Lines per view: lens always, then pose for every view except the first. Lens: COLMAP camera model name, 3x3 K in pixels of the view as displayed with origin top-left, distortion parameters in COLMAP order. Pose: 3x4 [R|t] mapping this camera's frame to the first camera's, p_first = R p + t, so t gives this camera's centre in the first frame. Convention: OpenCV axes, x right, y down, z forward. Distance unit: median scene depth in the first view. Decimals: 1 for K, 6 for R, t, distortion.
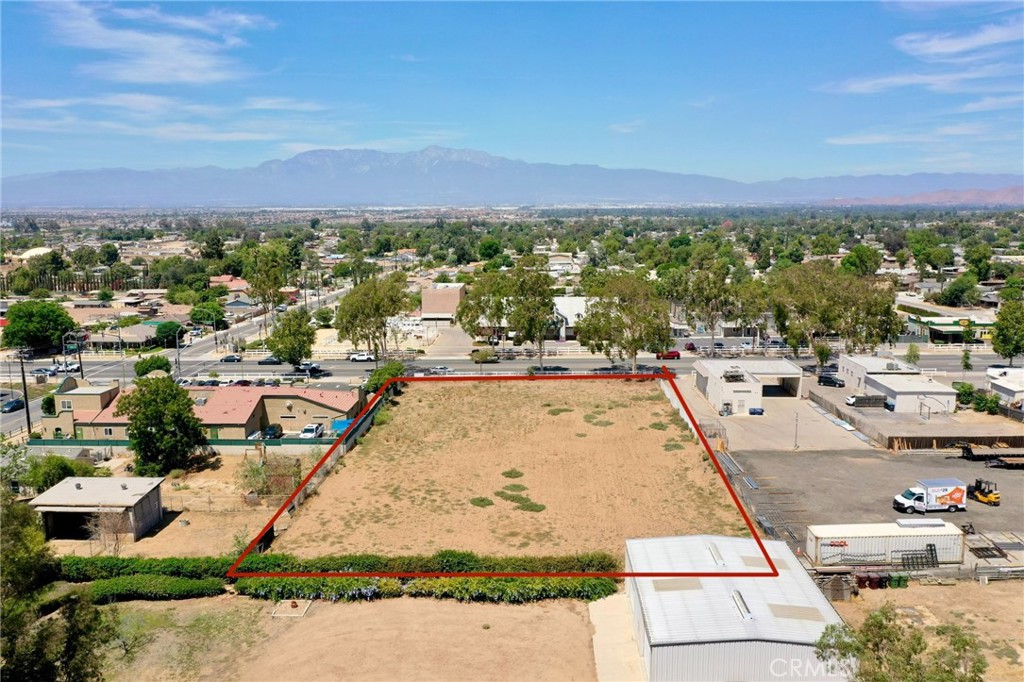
lens RADIAL K [[808.5, 0, 510.4], [0, 808.5, 334.4], [0, 0, 1]] dist [0.012109, -0.000648]
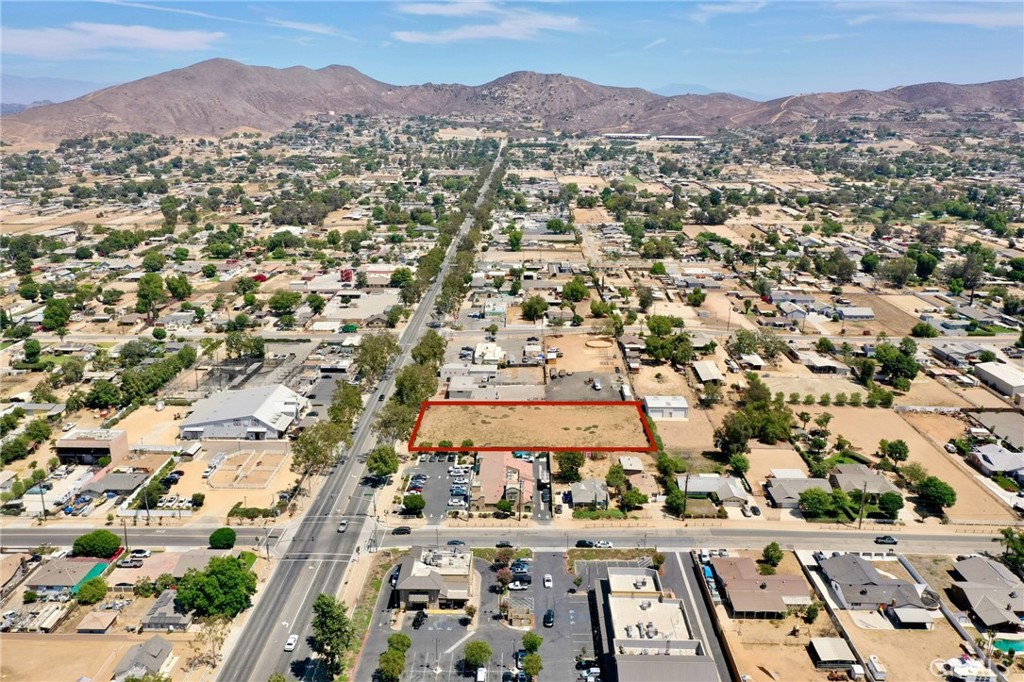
lens RADIAL K [[808.5, 0, 510.4], [0, 808.5, 334.4], [0, 0, 1]] dist [0.012109, -0.000648]
pose [[-0.013990, -0.262638, 0.964793, -2.457737], [0.150559, 0.953333, 0.261702, -0.866661], [-0.988502, 0.148919, 0.026205, 0.904646]]
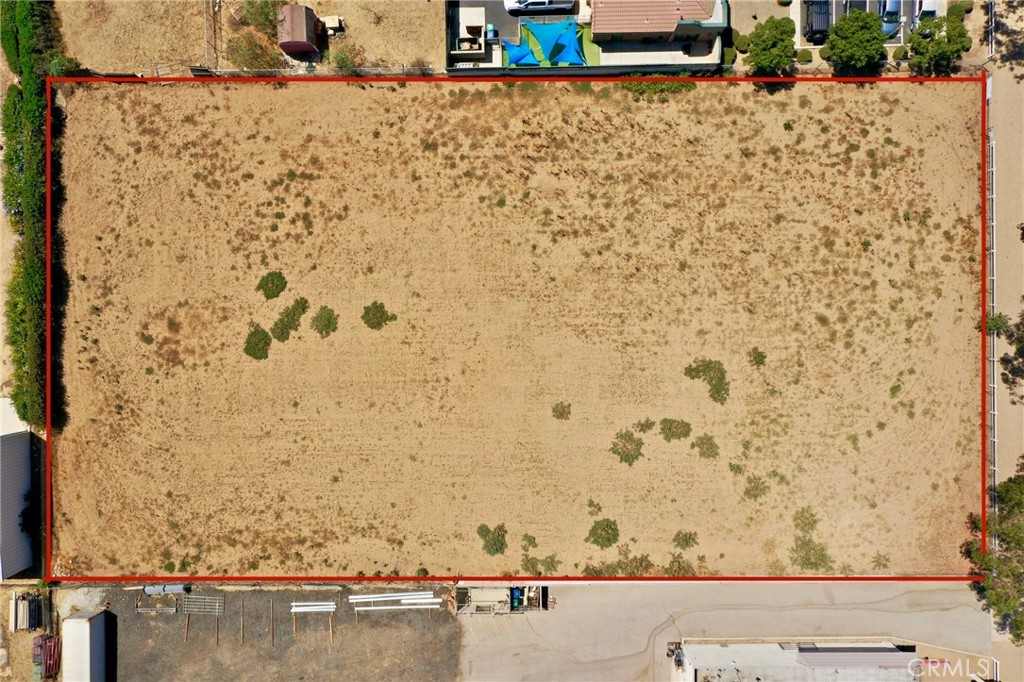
lens RADIAL K [[808.5, 0, 510.4], [0, 808.5, 334.4], [0, 0, 1]] dist [0.012109, -0.000648]
pose [[0.052621, 0.998460, 0.017560, 0.011418], [-0.130369, -0.010565, 0.991409, -0.513505], [0.990068, -0.054458, 0.129613, 0.861963]]
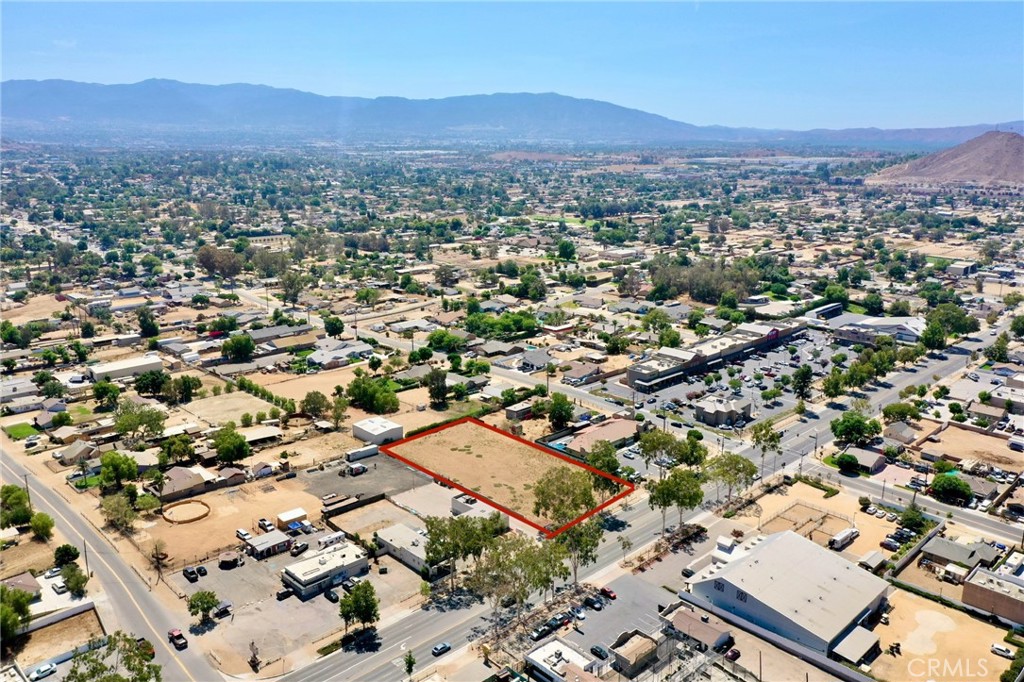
lens RADIAL K [[808.5, 0, 510.4], [0, 808.5, 334.4], [0, 0, 1]] dist [0.012109, -0.000648]
pose [[-0.685137, 0.179165, -0.706036, 1.672920], [-0.111297, 0.932148, 0.344547, -1.106540], [0.719861, 0.314641, -0.618709, 2.374990]]
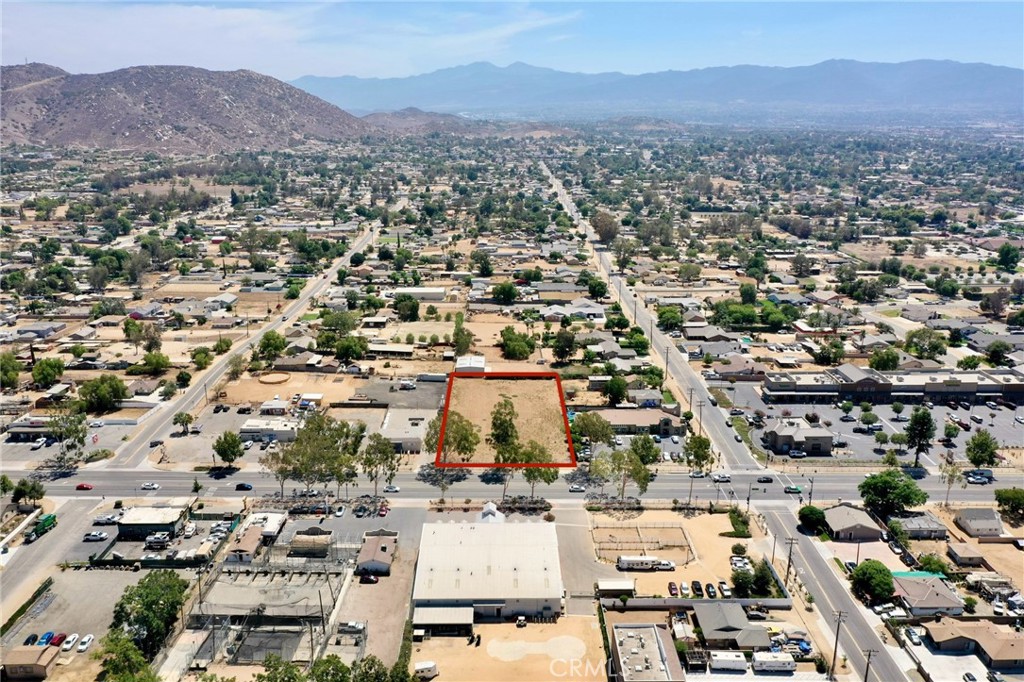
lens RADIAL K [[808.5, 0, 510.4], [0, 808.5, 334.4], [0, 0, 1]] dist [0.012109, -0.000648]
pose [[-0.998901, 0.017297, -0.043552, 0.113221], [-0.002061, 0.912267, 0.409591, -1.239241], [0.046815, 0.409231, -0.911229, 3.321157]]
